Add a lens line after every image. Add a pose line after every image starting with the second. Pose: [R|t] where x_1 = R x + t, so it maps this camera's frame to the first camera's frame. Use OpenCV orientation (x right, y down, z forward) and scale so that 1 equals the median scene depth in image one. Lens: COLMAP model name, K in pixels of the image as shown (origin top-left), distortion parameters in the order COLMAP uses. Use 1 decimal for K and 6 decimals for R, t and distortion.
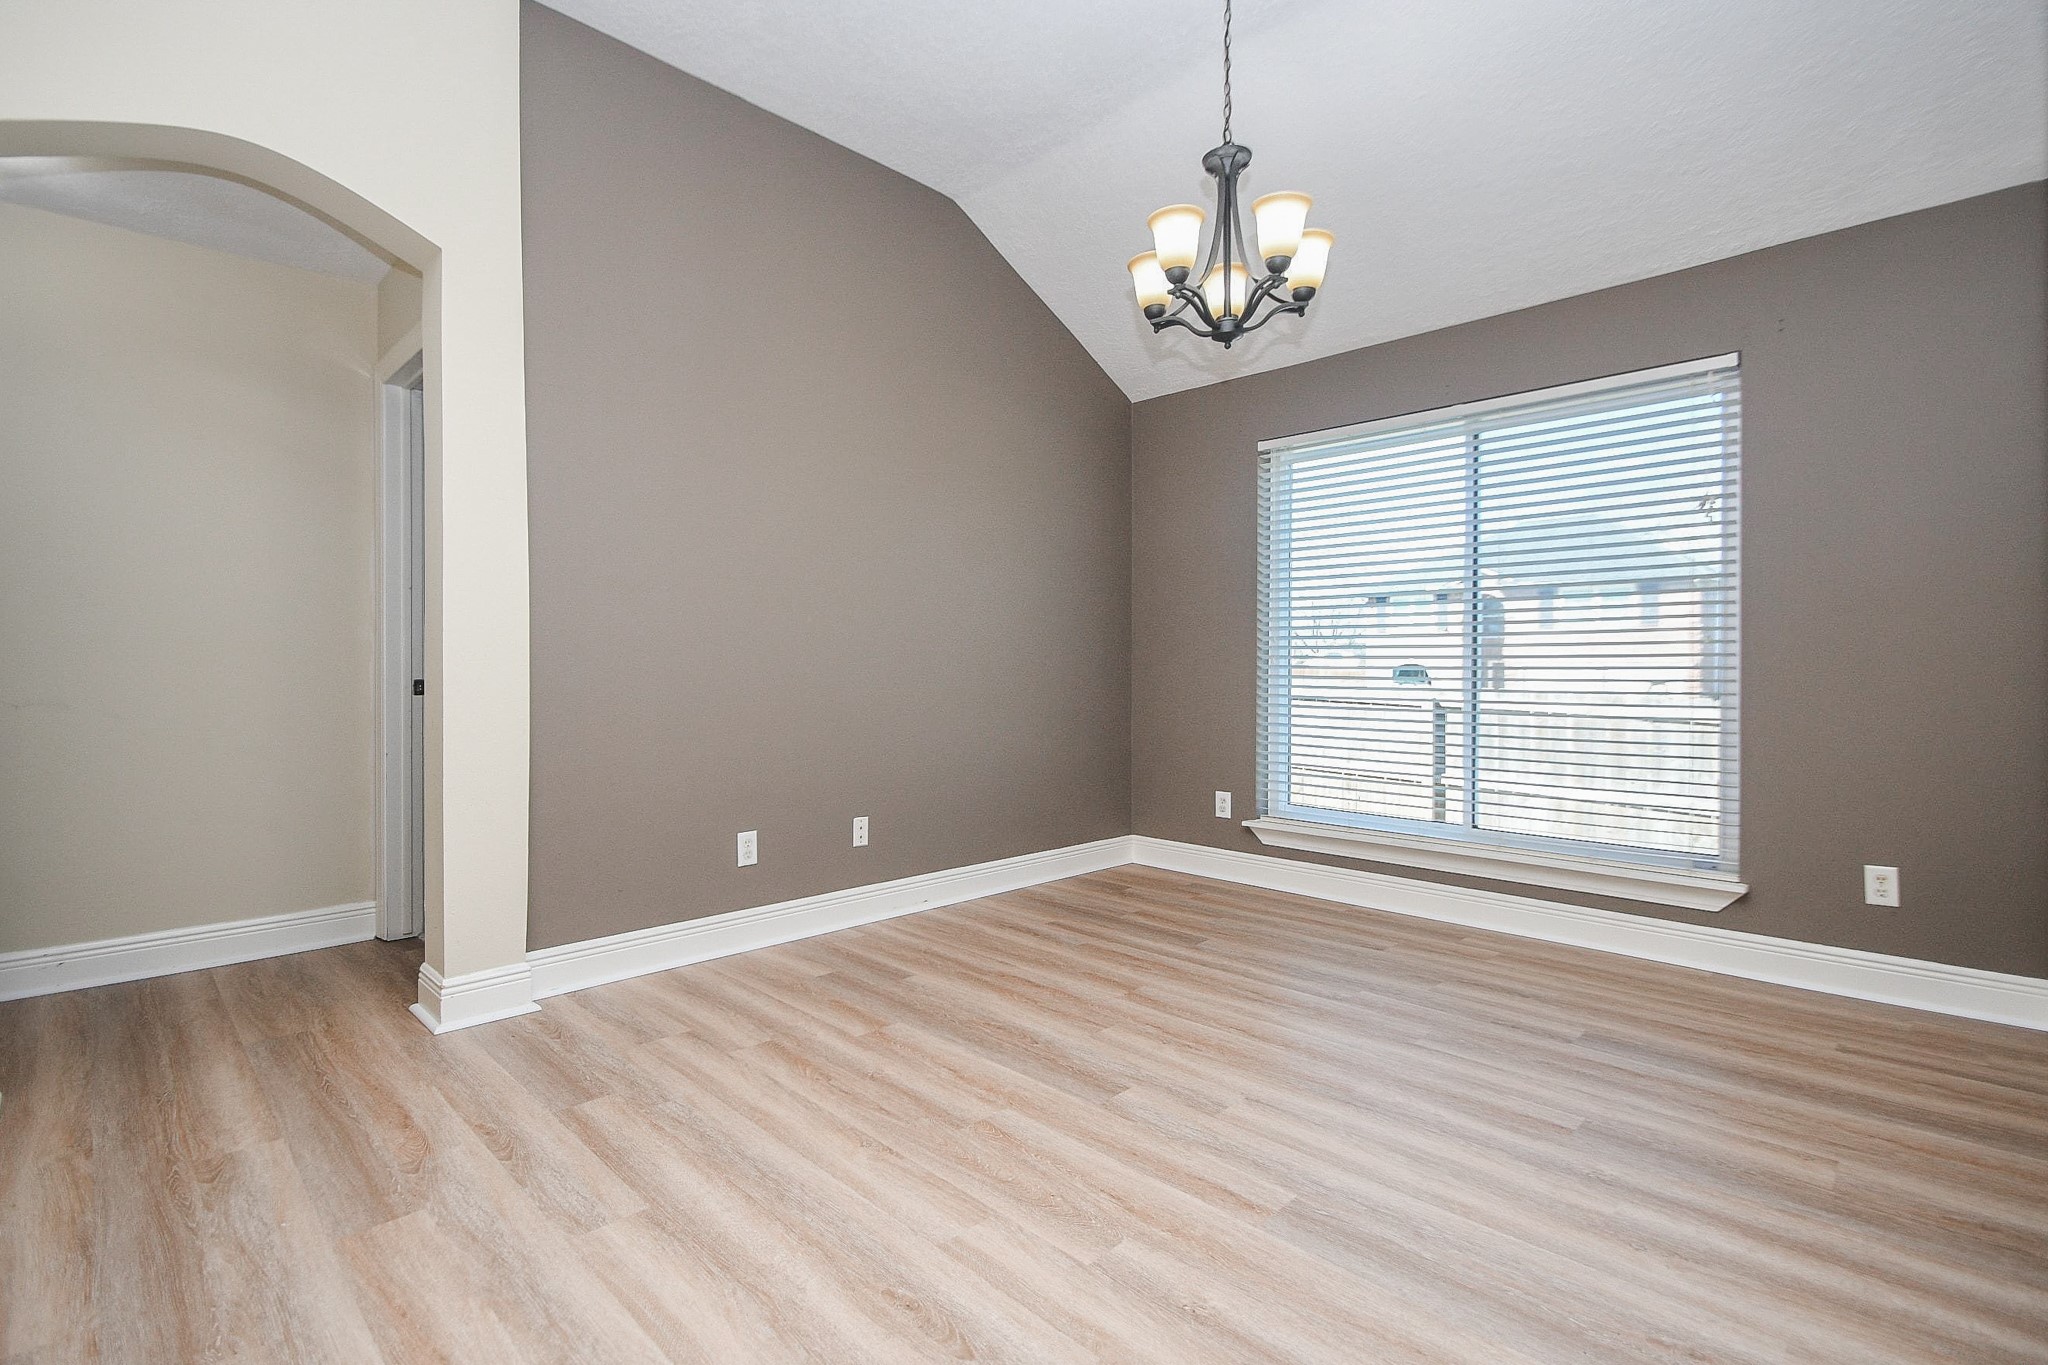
lens RADIAL K [[919.9, 0, 995.0], [0, 919.9, 688.3], [0, 0, 1]] dist [0.002562, -0.011006]
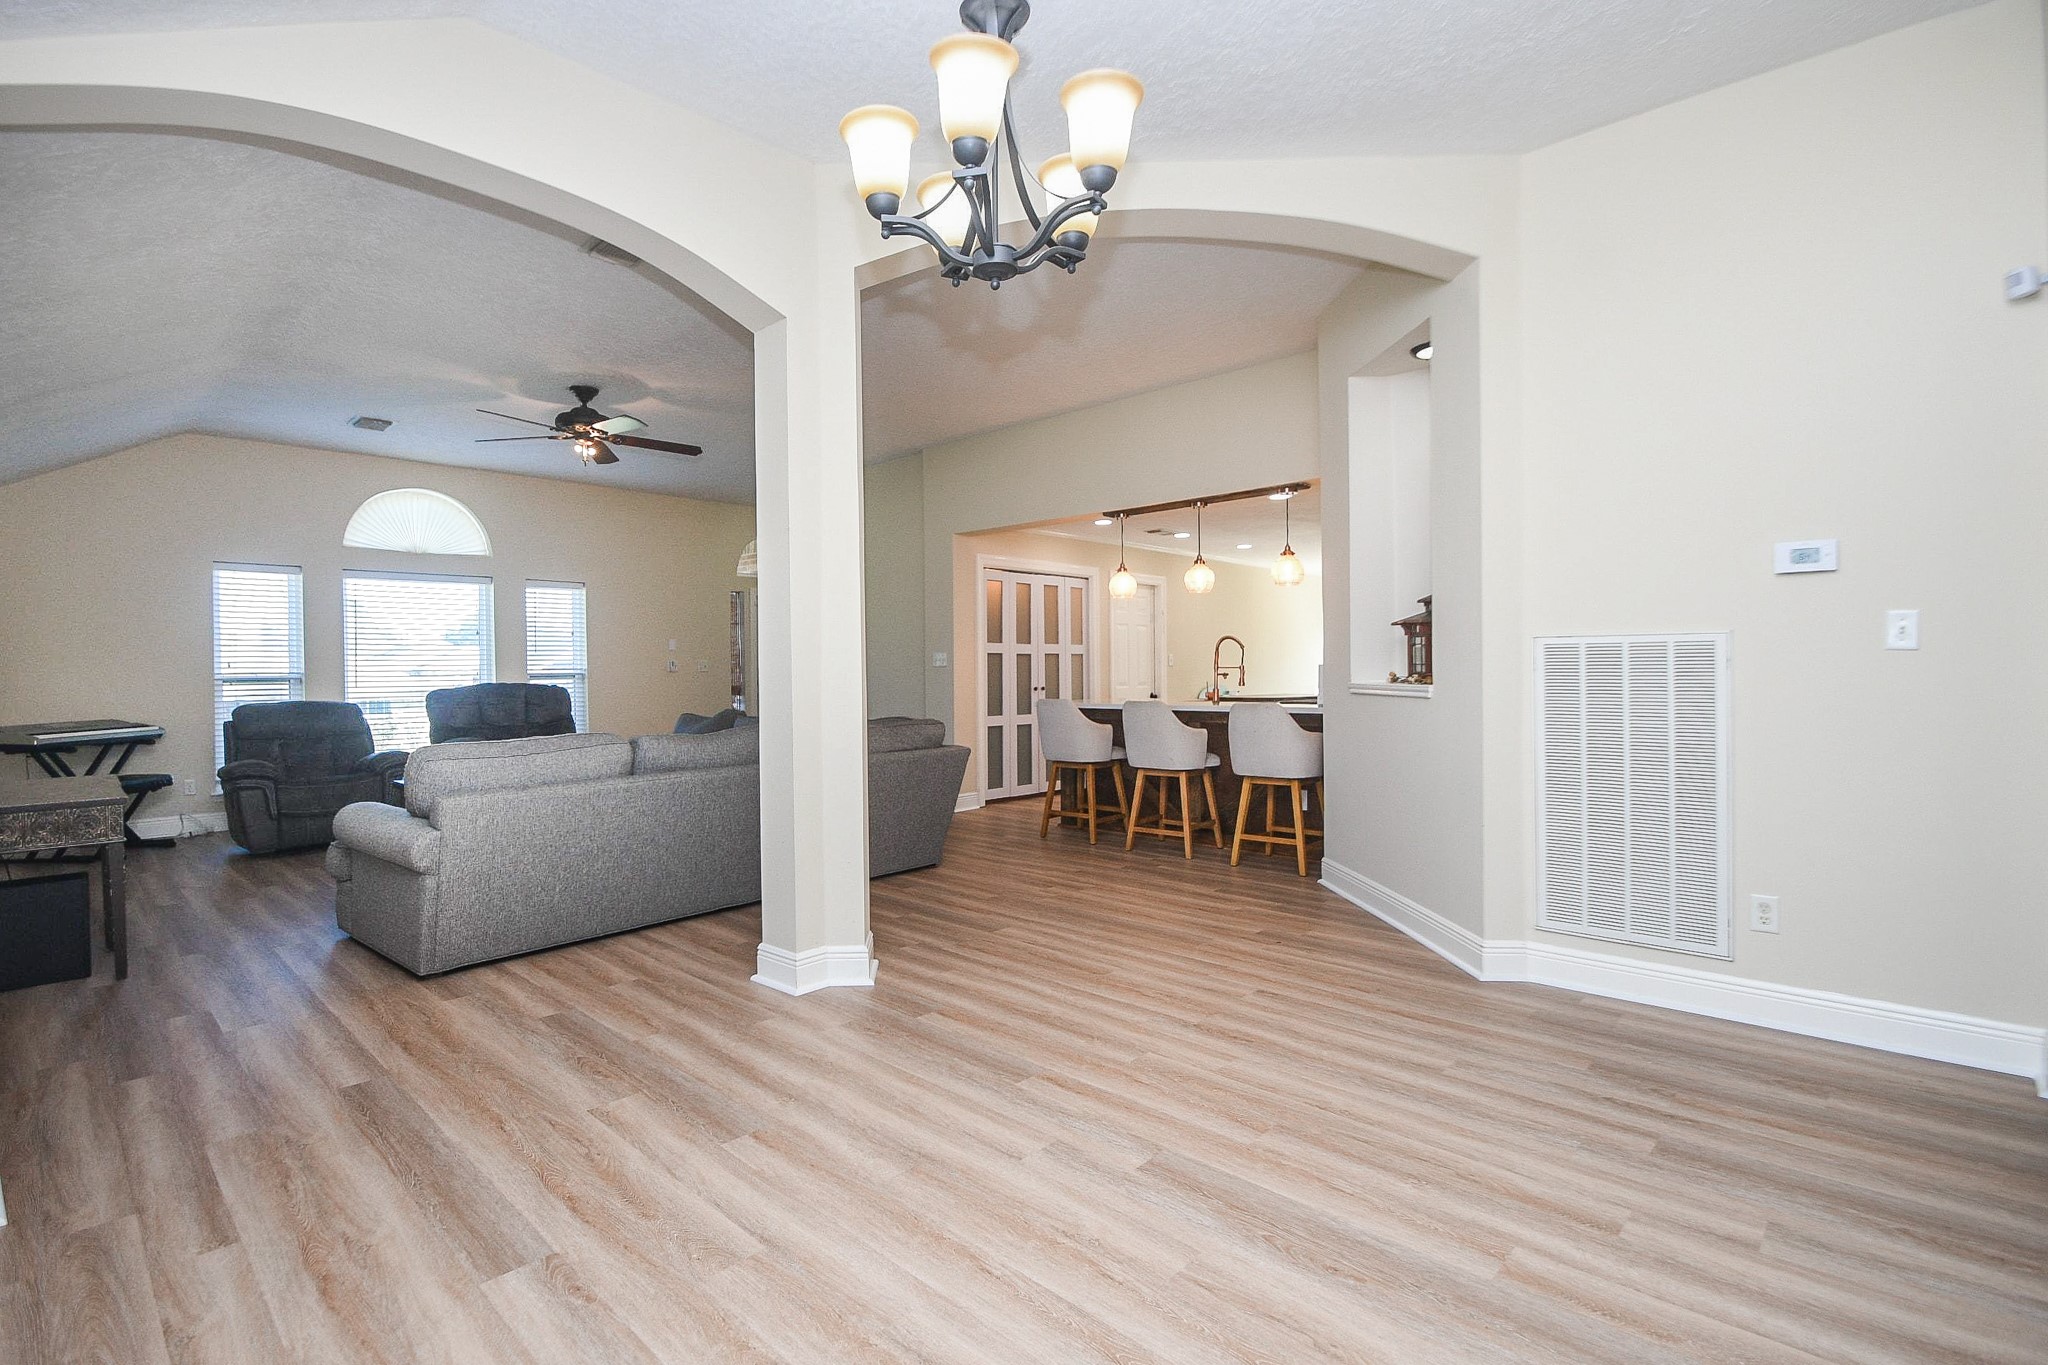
lens RADIAL K [[919.9, 0, 995.0], [0, 919.9, 688.3], [0, 0, 1]] dist [0.002562, -0.011006]
pose [[-0.999133, 0.009594, -0.040522, 0.344536], [0.007950, 0.999146, 0.040542, -0.114894], [0.040876, 0.040185, -0.998356, 2.027484]]
